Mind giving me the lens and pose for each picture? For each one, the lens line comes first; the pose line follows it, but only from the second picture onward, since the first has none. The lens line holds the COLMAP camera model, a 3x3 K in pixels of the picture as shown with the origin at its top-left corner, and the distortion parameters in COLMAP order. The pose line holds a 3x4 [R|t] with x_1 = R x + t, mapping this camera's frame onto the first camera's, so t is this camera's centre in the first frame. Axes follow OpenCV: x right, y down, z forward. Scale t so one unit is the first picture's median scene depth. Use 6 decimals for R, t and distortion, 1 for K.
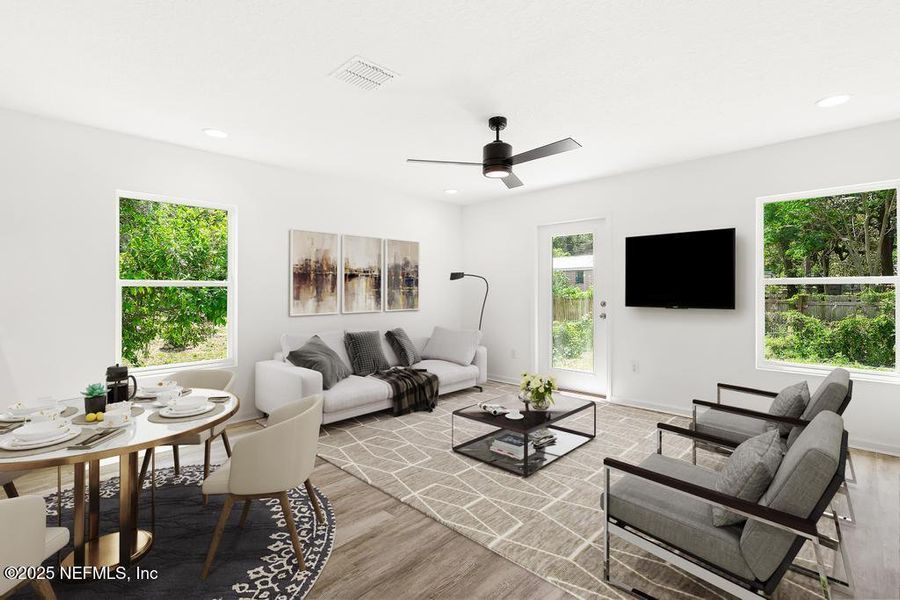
lens RADIAL K [[427.3, 0, 453.2], [0, 427.3, 290.9], [0, 0, 1]] dist [0.002901, 0.000261]
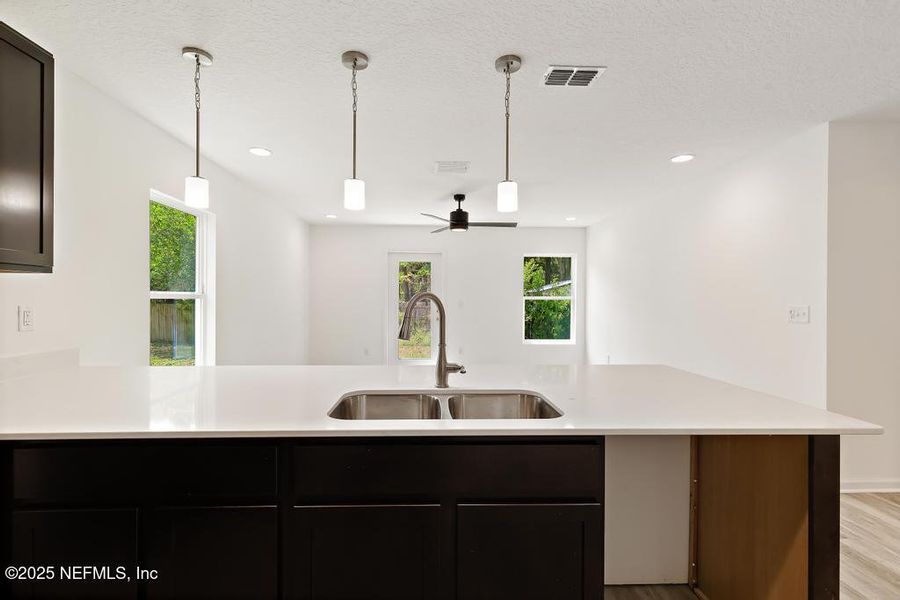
lens RADIAL K [[420.1, 0, 450.0], [0, 420.1, 300.0], [0, 0, 1]] dist [0.002732, 0.000101]
pose [[0.683088, 0.005158, 0.730318, -1.076758], [-0.010589, 0.999940, 0.002841, -0.019162], [-0.730260, -0.009674, 0.683101, -0.037521]]
